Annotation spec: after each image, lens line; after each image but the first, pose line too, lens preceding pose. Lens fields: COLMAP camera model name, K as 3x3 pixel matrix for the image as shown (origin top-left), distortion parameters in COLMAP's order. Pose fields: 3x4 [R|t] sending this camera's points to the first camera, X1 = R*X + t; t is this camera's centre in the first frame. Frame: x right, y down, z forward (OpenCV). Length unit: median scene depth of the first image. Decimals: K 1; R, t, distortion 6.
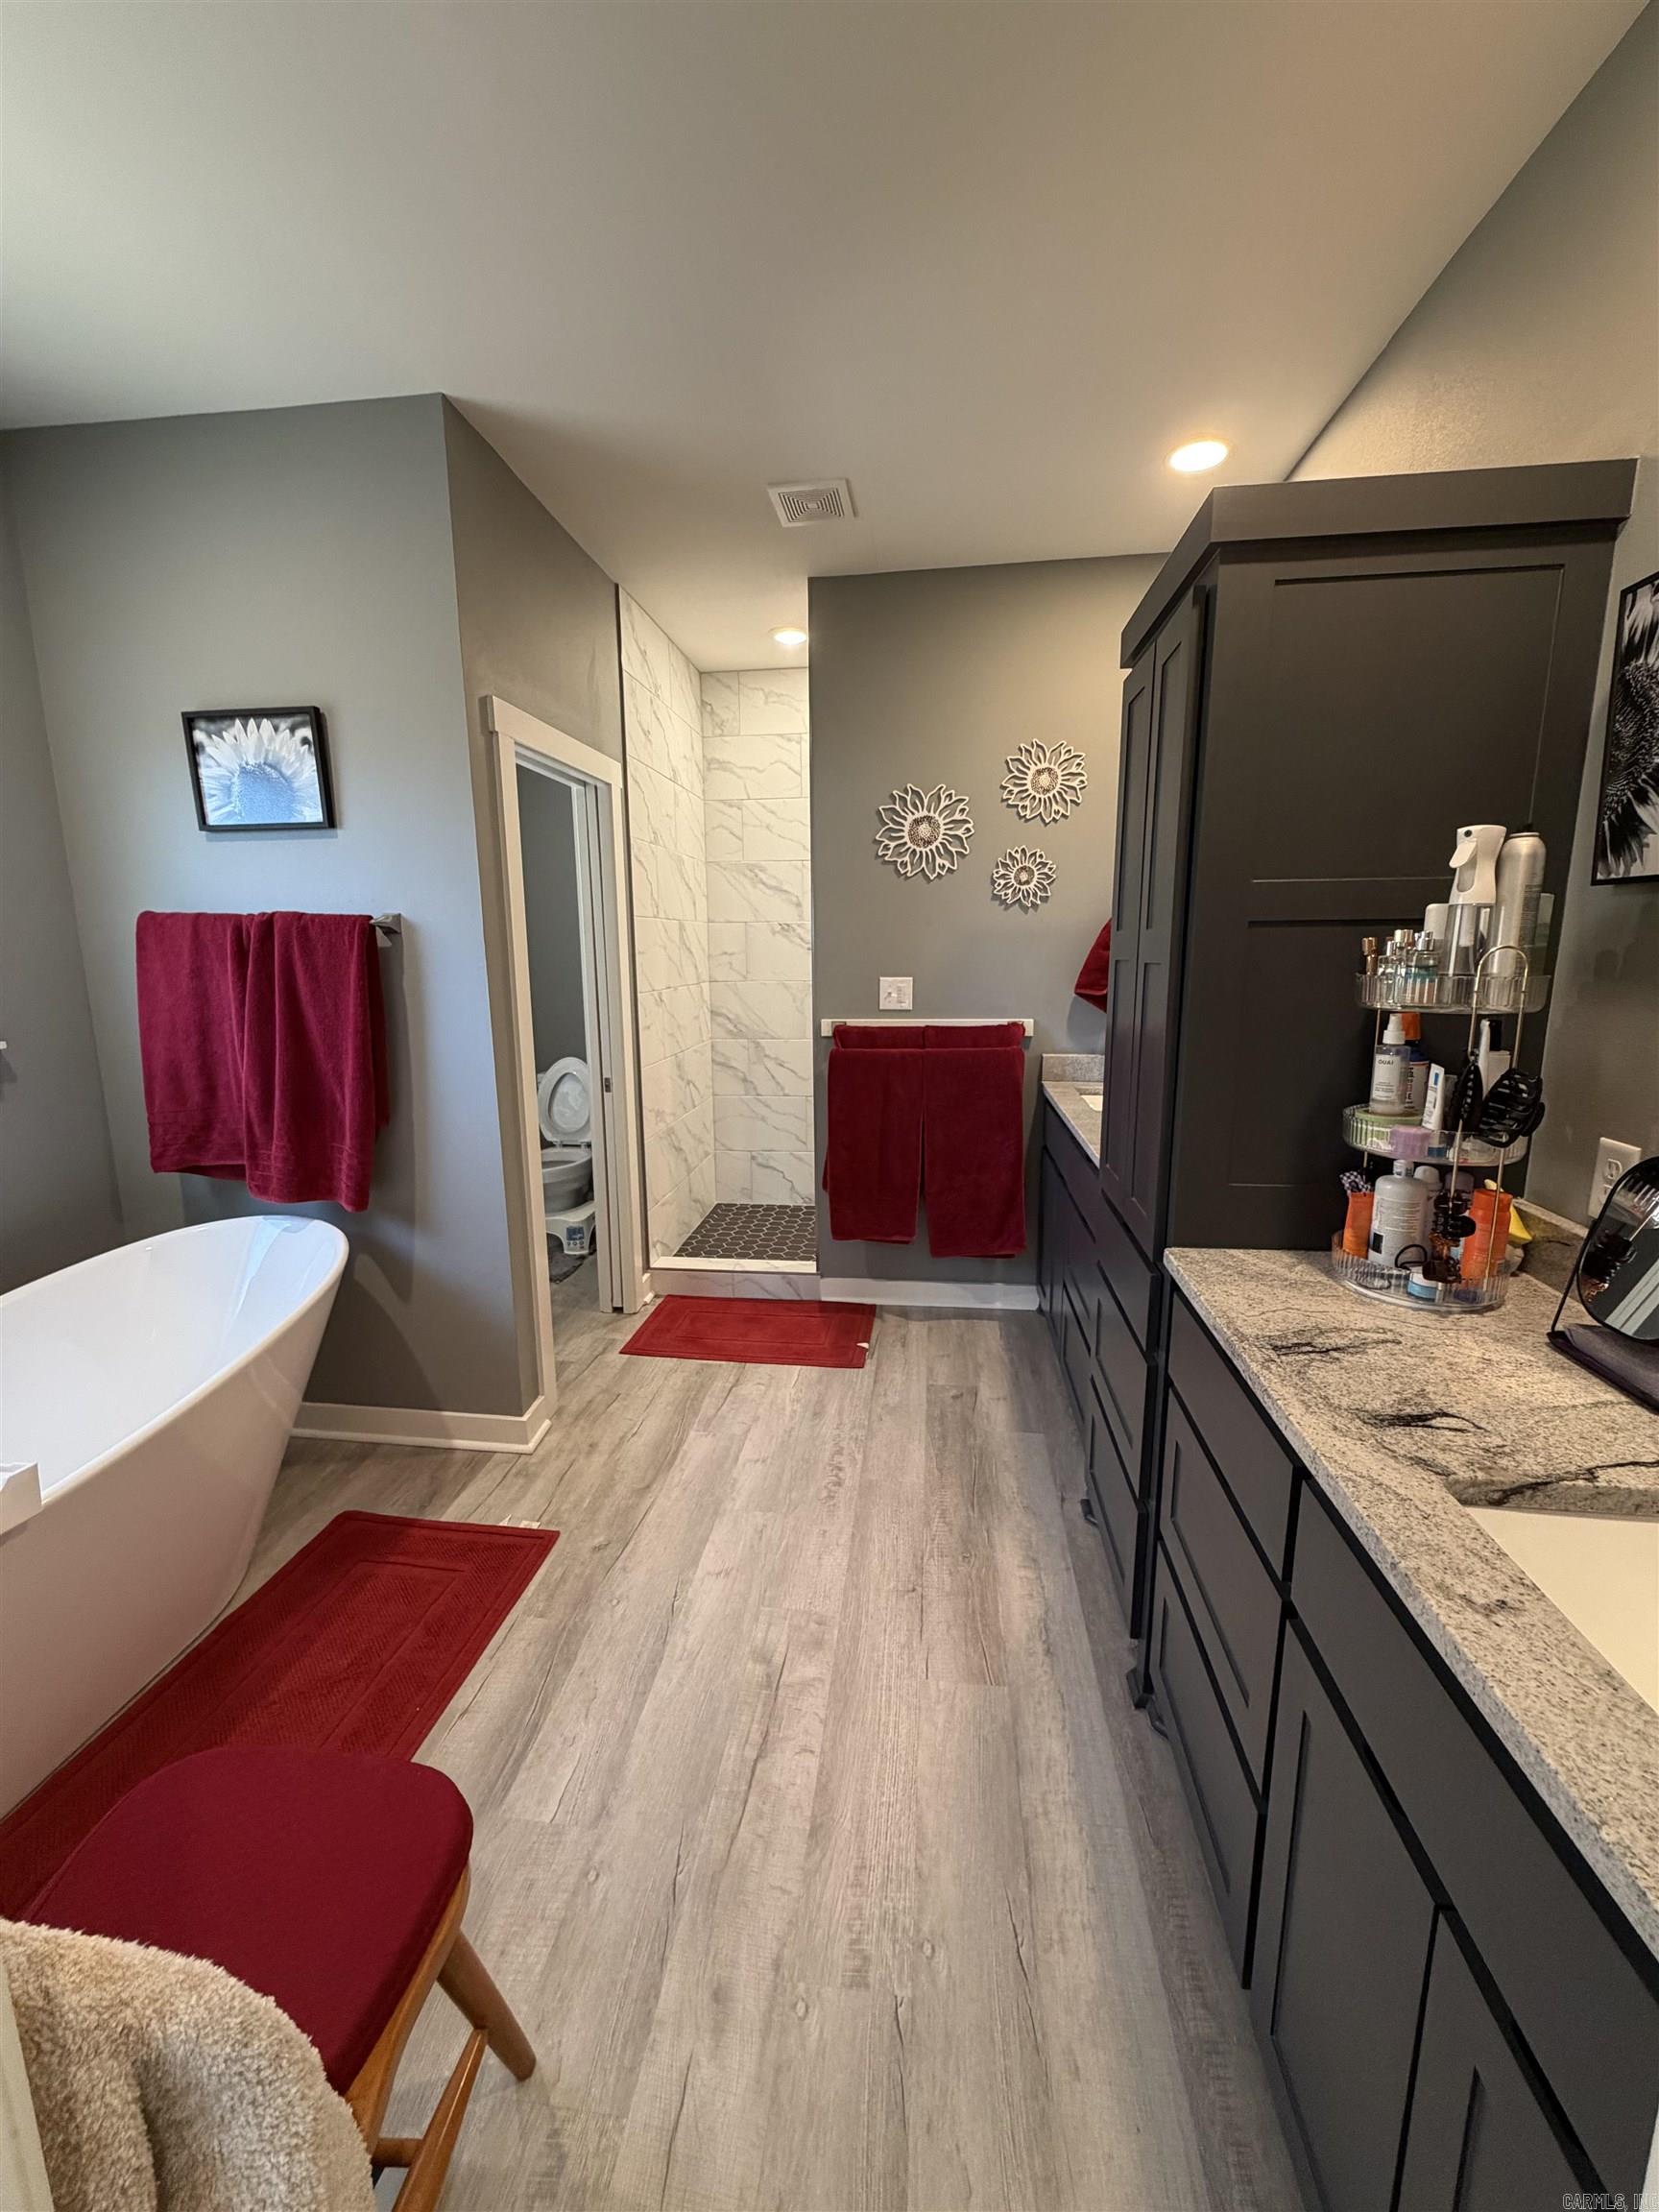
lens RADIAL K [[887.7, 0, 829.5], [0, 887.7, 1098.2], [0, 0, 1]] dist [-0.000188, -0.000731]
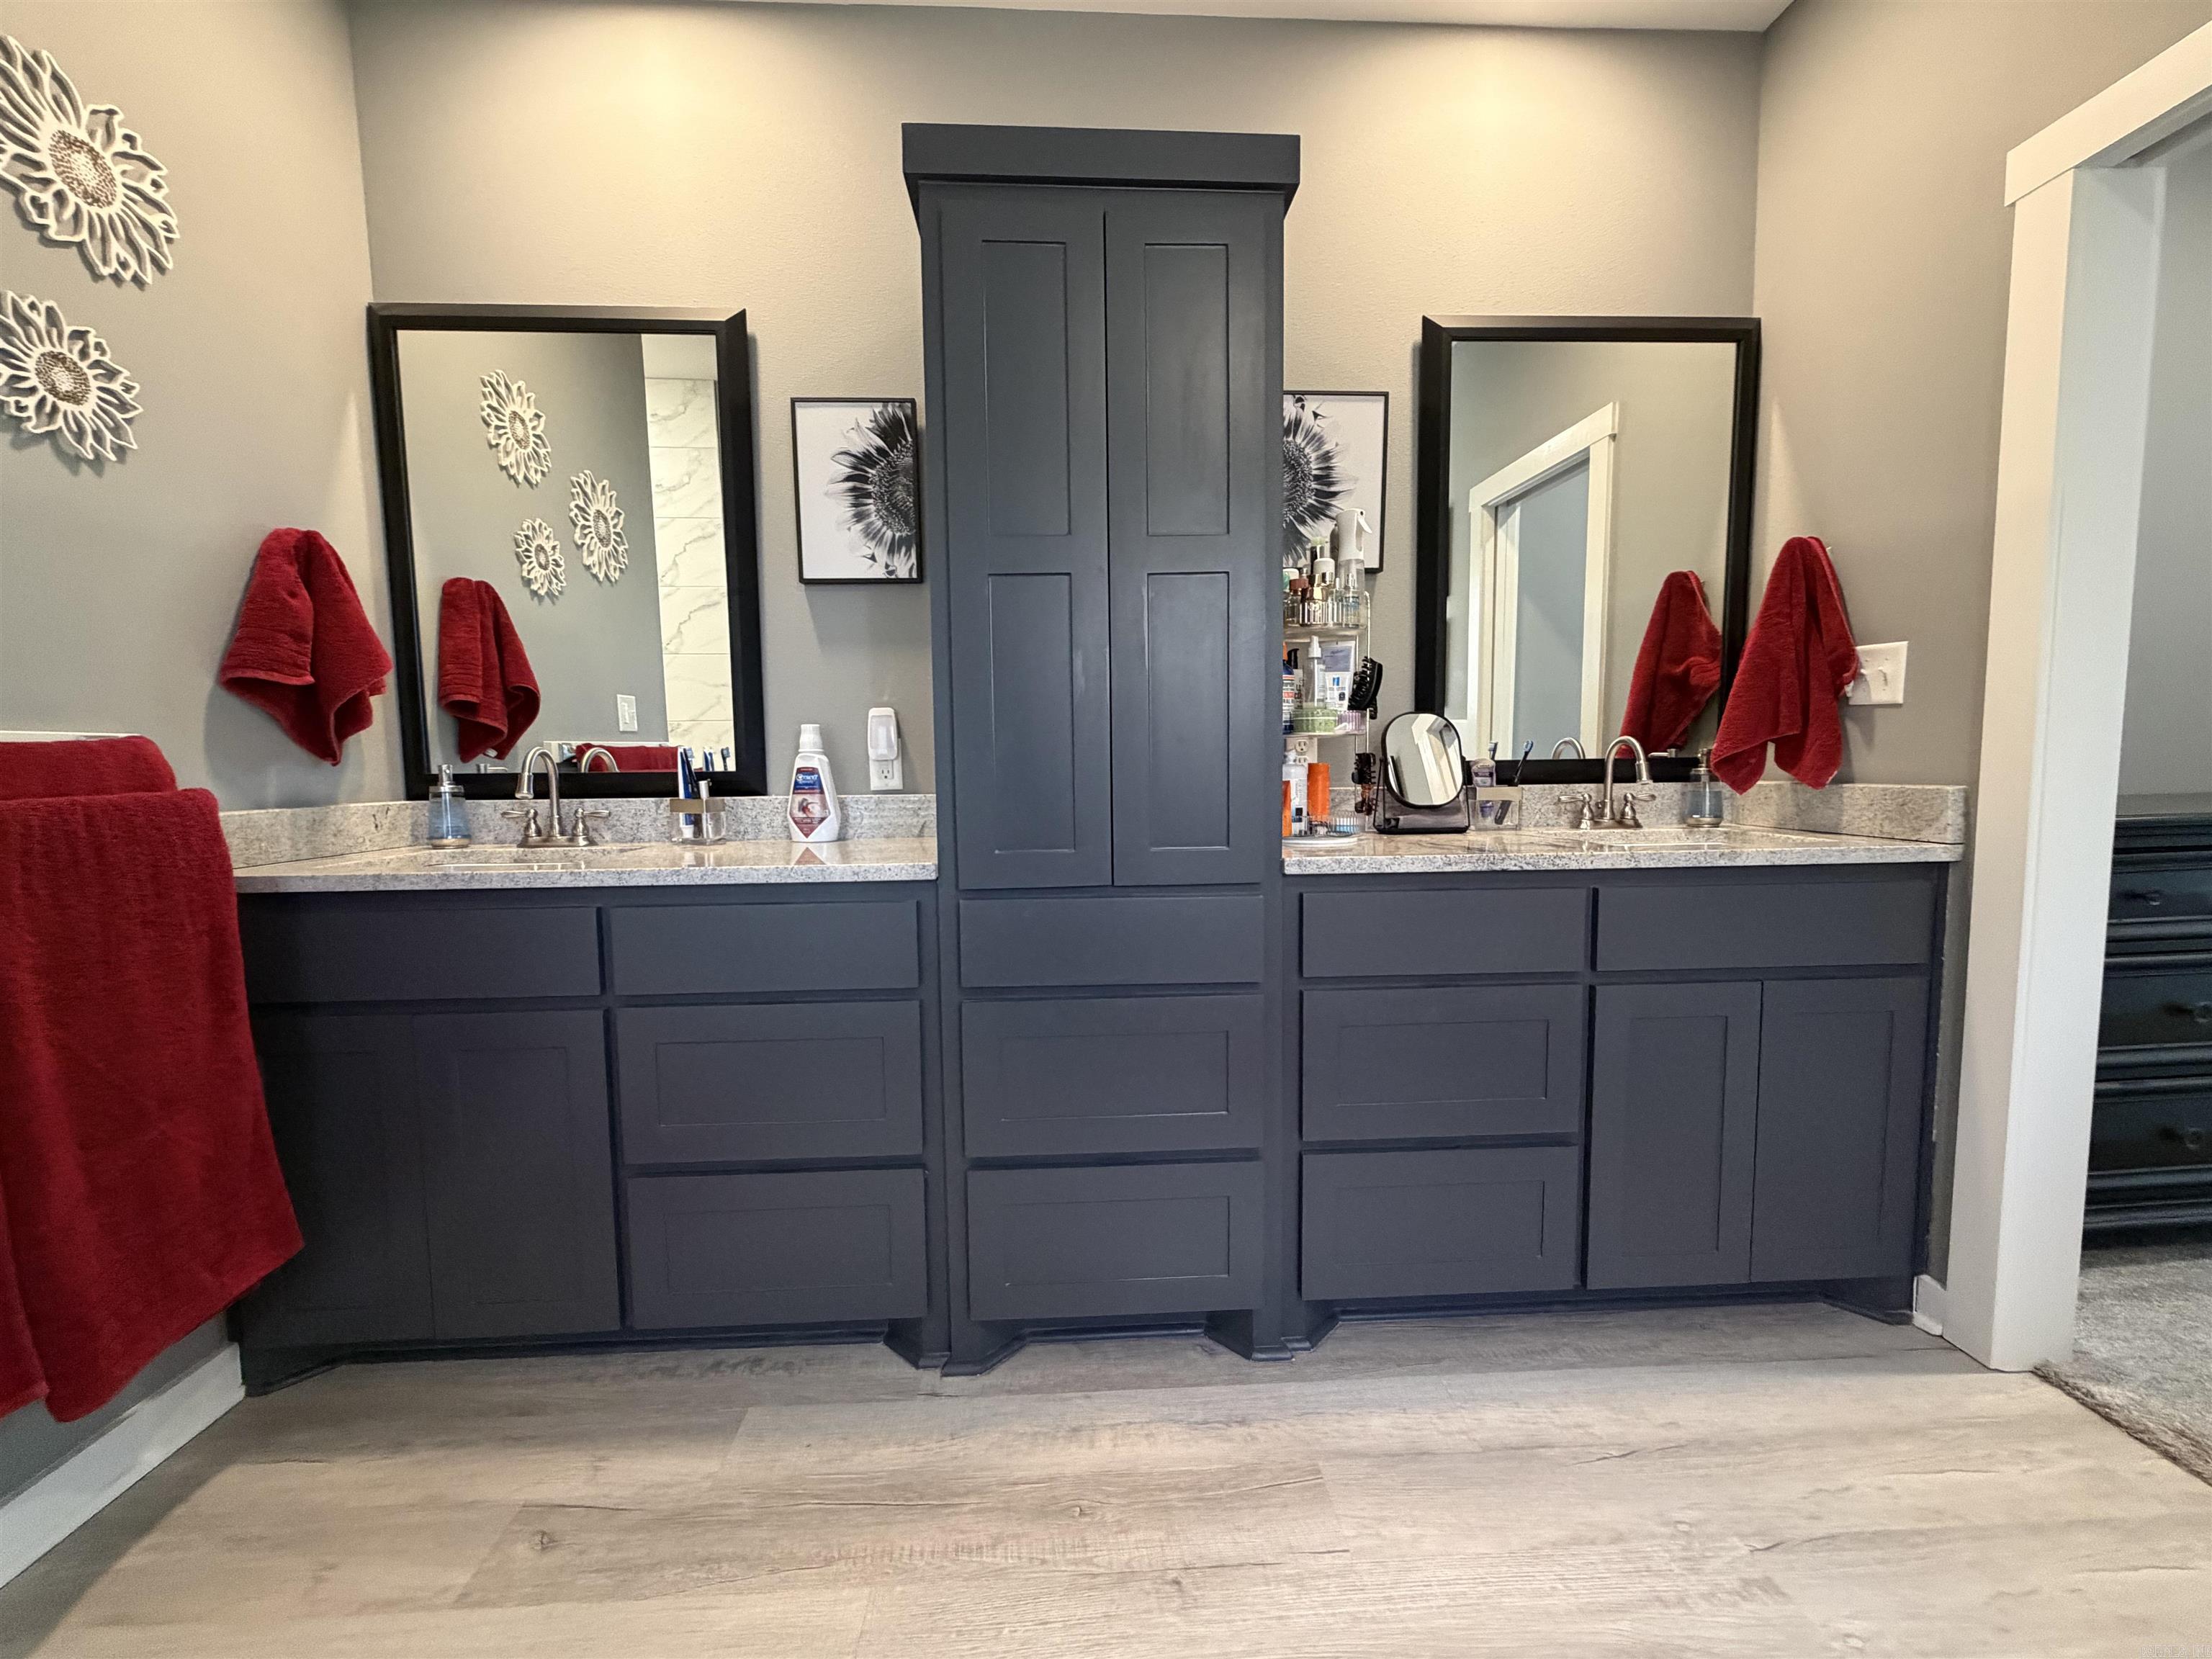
lens RADIAL K [[887.7, 0, 1115.3], [0, 887.7, 834.7], [0, 0, 1]] dist [-0.000188, -0.000731]
pose [[-0.169911, -0.067425, 0.983150, -0.273383], [0.187724, 0.977173, 0.099458, 0.003418], [-0.967414, 0.201460, -0.153375, 0.636890]]
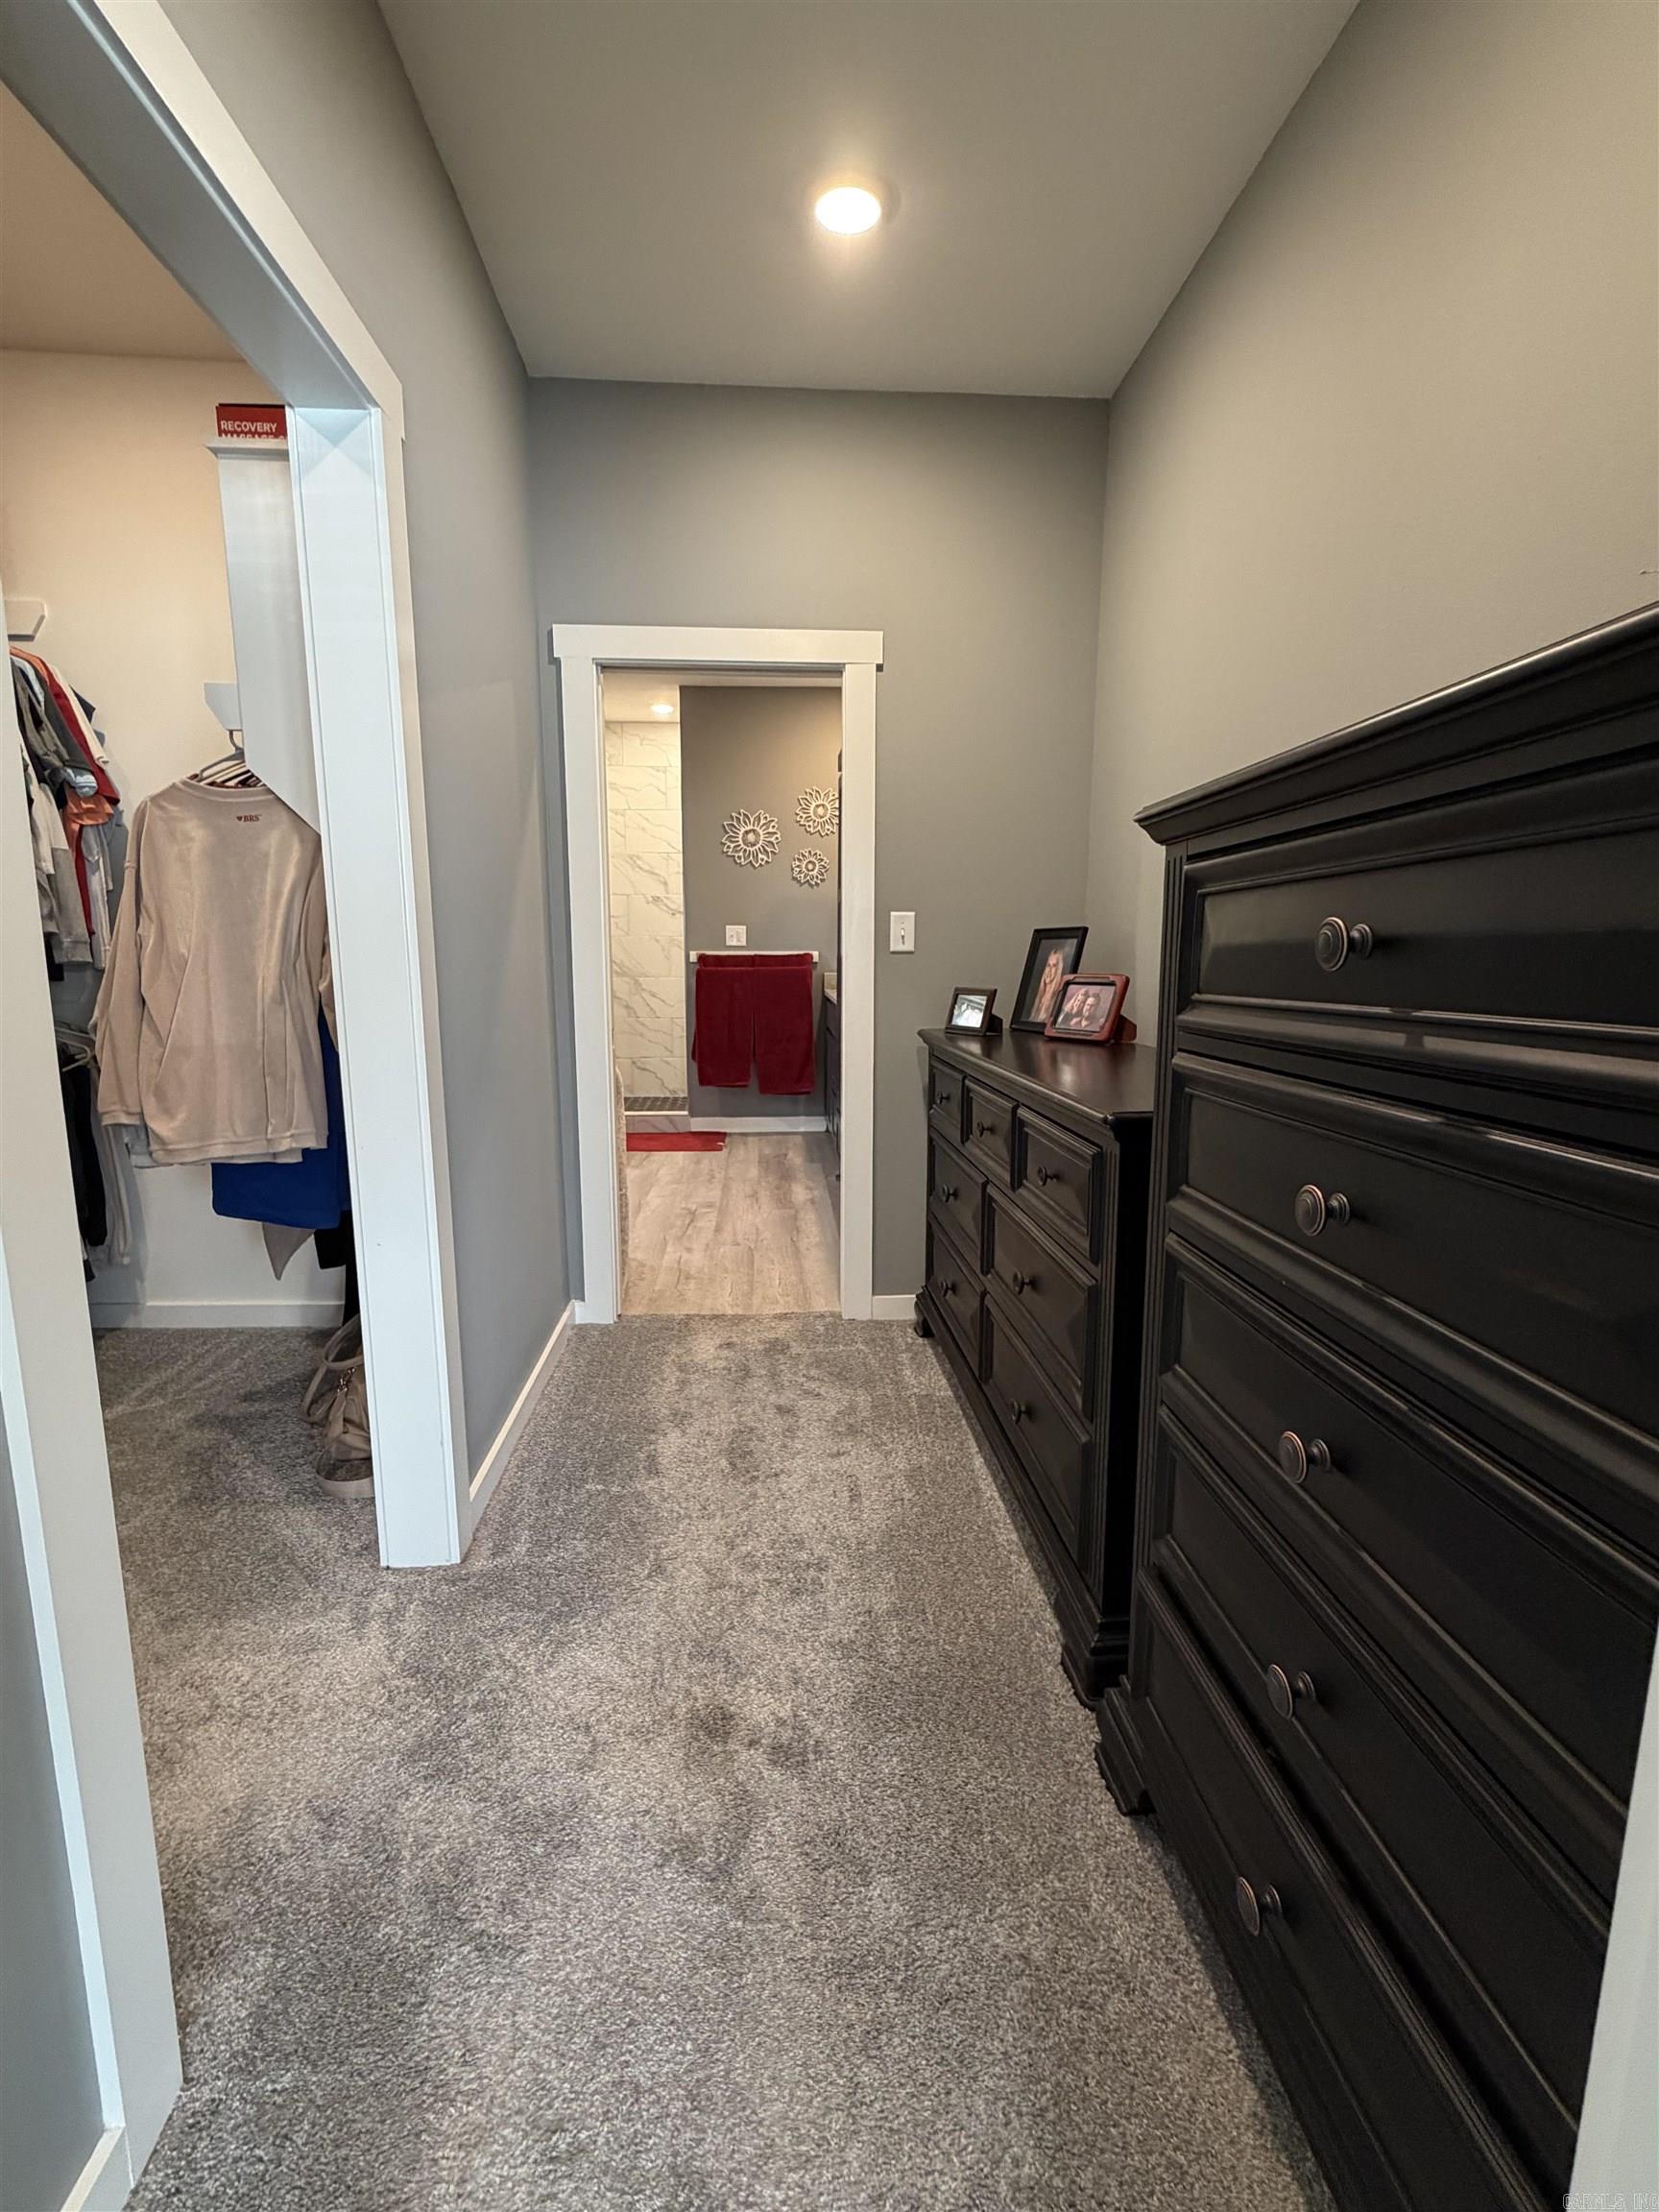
lens RADIAL K [[983.1, 0, 832.8], [0, 983.1, 1111.6], [0, 0, 1]] dist [-0.001722, -0.000248]
pose [[0.982813, -0.017433, 0.183780, -0.091942], [0.018654, 0.999814, -0.004914, 0.227236], [-0.183660, 0.008258, 0.982955, -0.847481]]
